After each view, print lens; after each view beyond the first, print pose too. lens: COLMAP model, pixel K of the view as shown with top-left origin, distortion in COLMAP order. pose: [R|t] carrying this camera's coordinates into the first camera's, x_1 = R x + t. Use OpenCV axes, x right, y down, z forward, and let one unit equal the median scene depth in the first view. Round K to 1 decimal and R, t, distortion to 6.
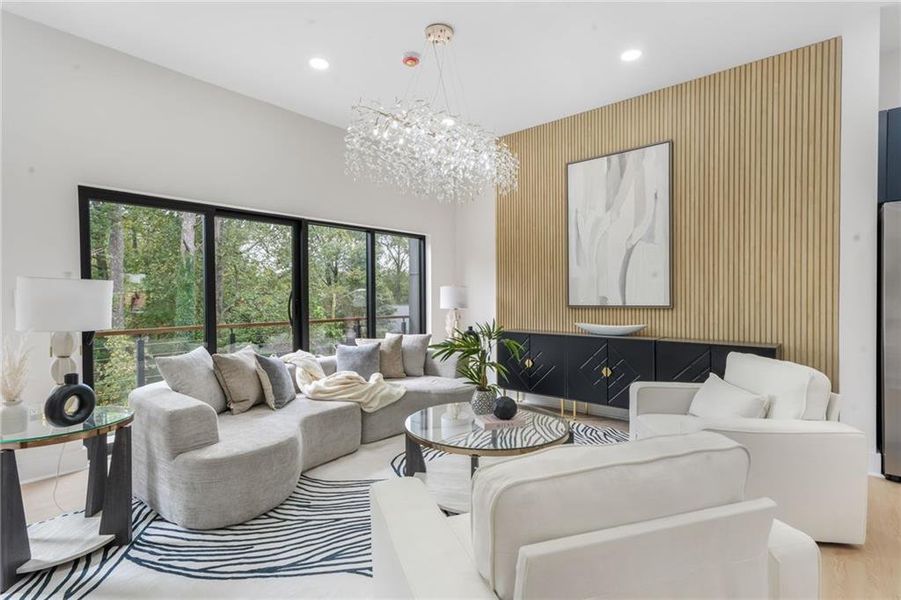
lens RADIAL K [[436.4, 0, 450.5], [0, 436.4, 300.0], [0, 0, 1]] dist [0.016814, -0.000334]
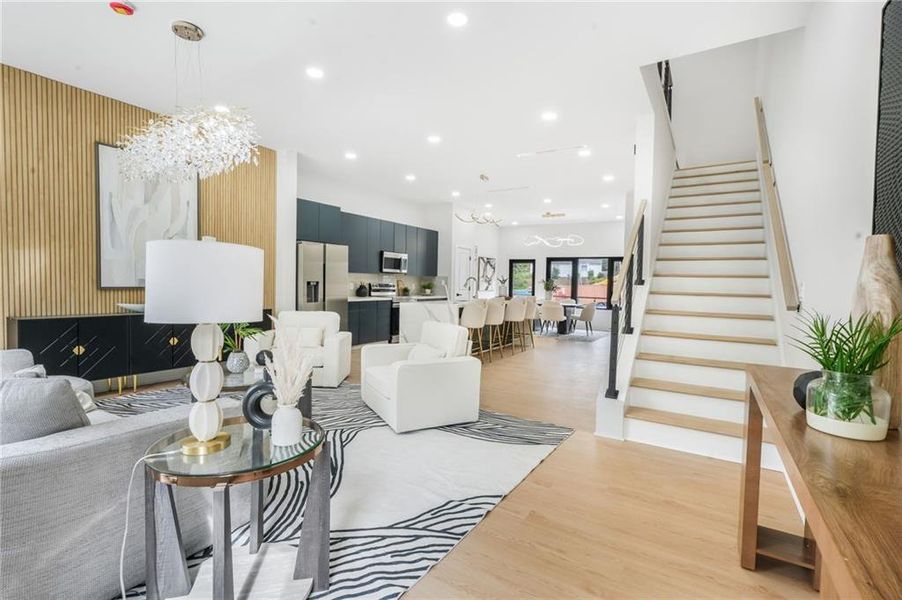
lens RADIAL K [[416.9, 0, 451.0], [0, 416.9, 300.0], [0, 0, 1]] dist [-0.000877, -0.000247]
pose [[-0.157797, -0.037663, 0.986753, -0.965088], [-0.011502, 0.999275, 0.036301, -0.002686], [-0.987405, -0.005621, -0.158116, 0.447706]]
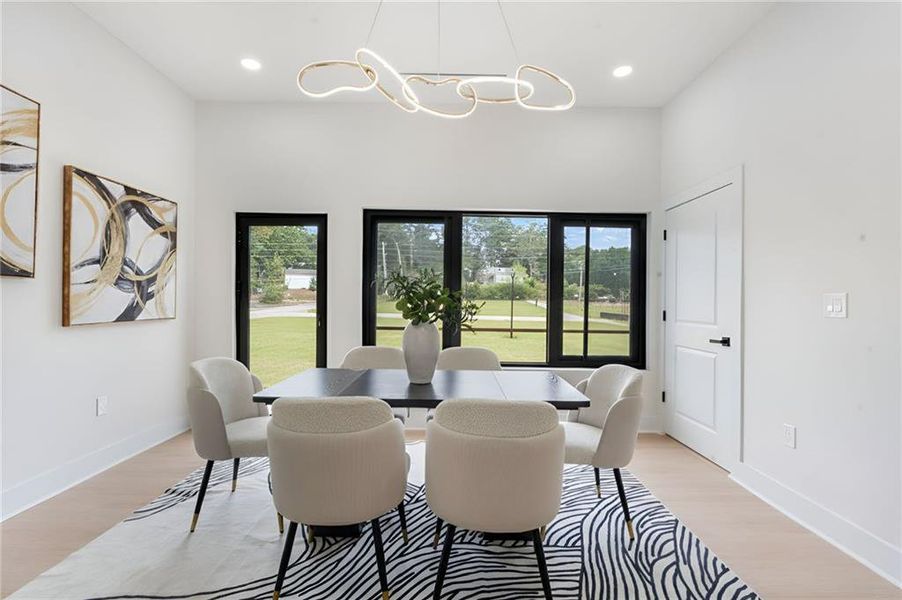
lens RADIAL K [[423.6, 0, 451.0], [0, 423.6, 300.0], [0, 0, 1]] dist [-0.002316, 0.000384]
pose [[-0.658907, -0.003437, 0.752217, 1.318160], [0.001551, 0.999981, 0.005928, -0.006602], [-0.752223, 0.005072, -0.658889, -0.309937]]
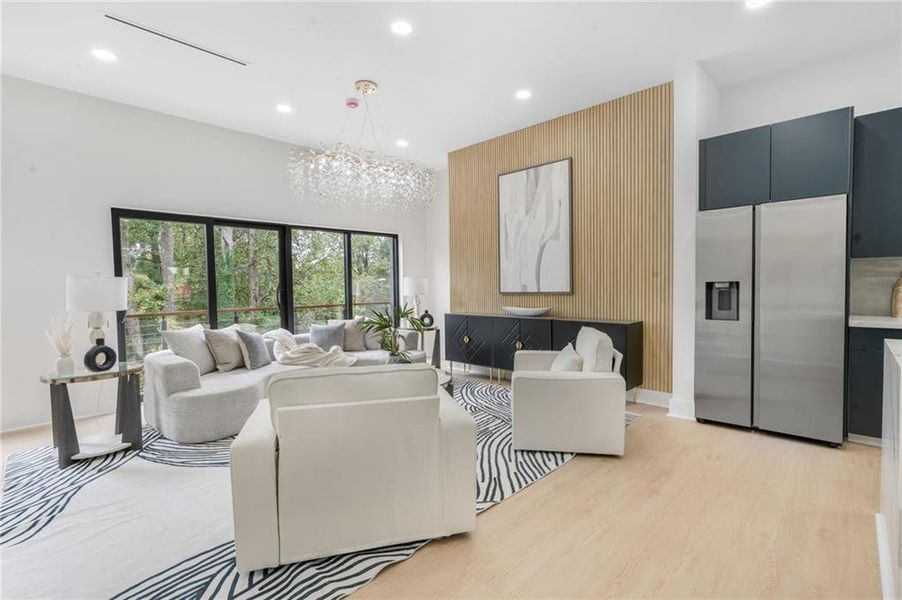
lens RADIAL K [[416.9, 0, 451.0], [0, 416.9, 300.0], [0, 0, 1]] dist [-0.000877, -0.000247]
pose [[0.998278, -0.005561, -0.058390, 0.246368], [0.007193, 0.999588, 0.027769, 0.000544], [0.058212, -0.028141, 0.997908, -0.206056]]
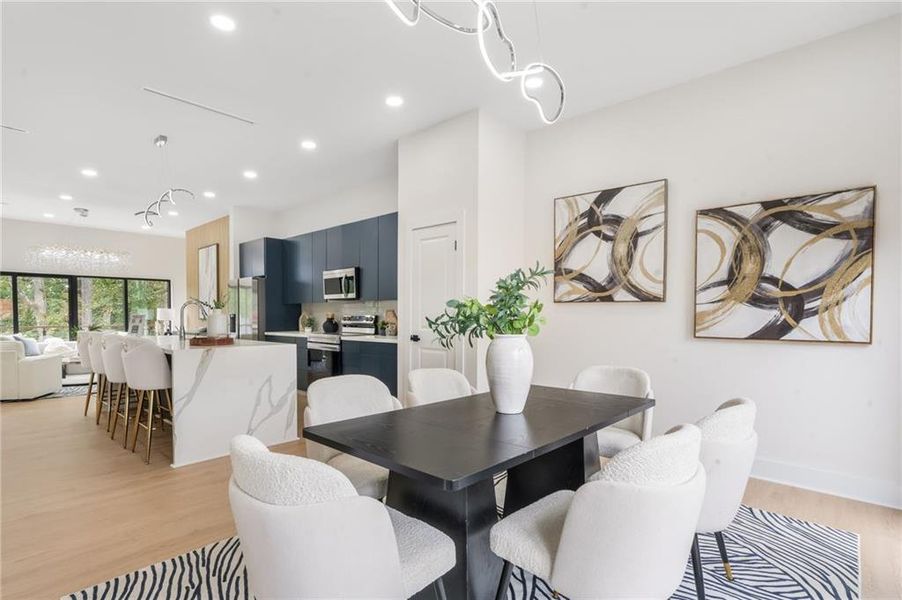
lens RADIAL K [[444.9, 0, 435.5], [0, 444.9, 323.3], [0, 0, 1]] dist [0.001419, 0.000789]
pose [[0.999378, 0.008126, -0.034323, 1.758157], [-0.007764, 0.999913, 0.010664, 0.003878], [0.034407, -0.010391, 0.999354, -1.256214]]
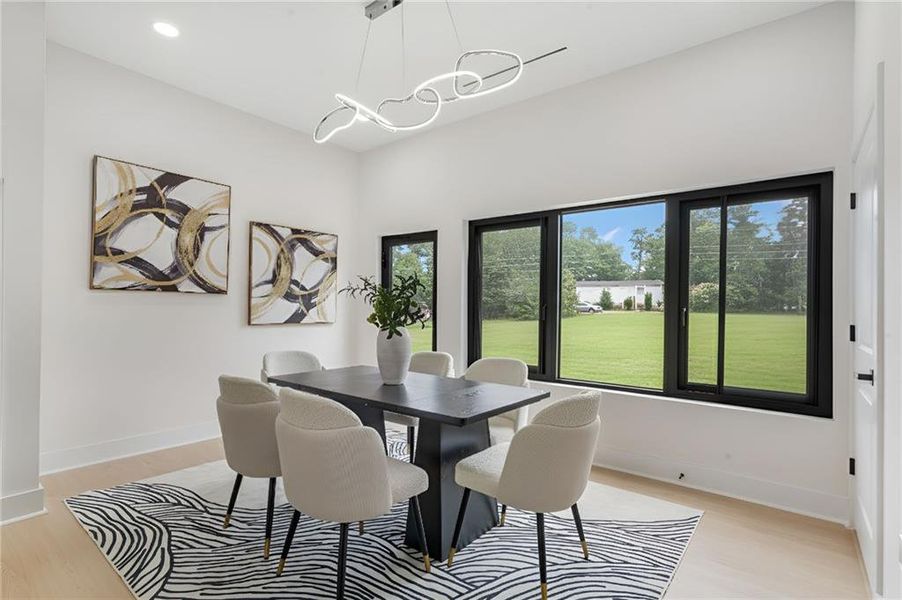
lens RADIAL K [[445.7, 0, 440.2], [0, 445.7, 304.0], [0, 0, 1]] dist [-0.003365, -0.000055]
pose [[-0.036659, 0.014034, 0.999229, 1.109724], [0.002034, 0.999900, -0.013968, 0.002986], [-0.999326, 0.001521, -0.036684, -0.741898]]
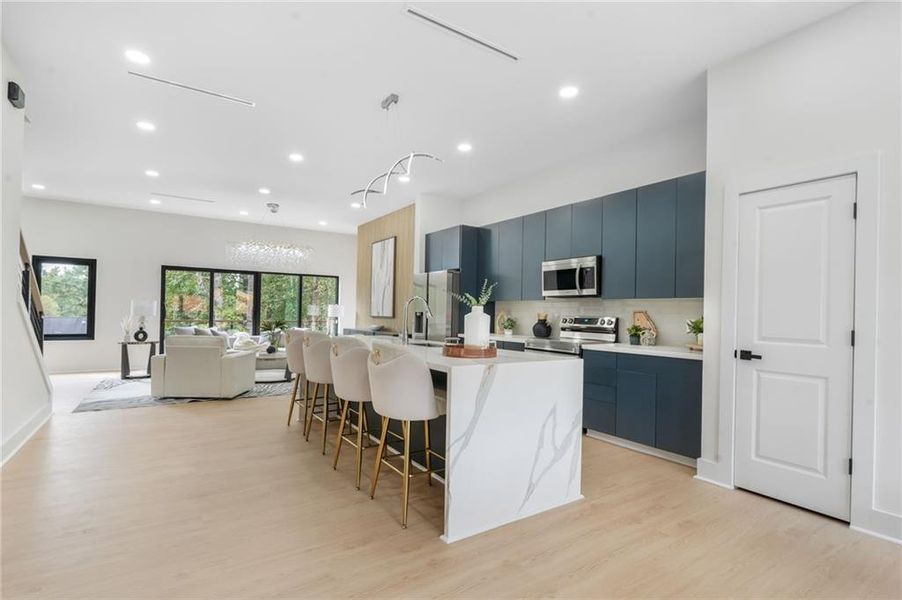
lens RADIAL K [[435.1, 0, 436.7], [0, 435.1, 308.1], [0, 0, 1]] dist [-0.001713, -0.000131]
pose [[0.960422, 0.022455, -0.277642, 1.329247], [-0.028014, 0.999478, -0.016074, 0.000667], [0.277136, 0.023215, 0.960550, -0.950827]]
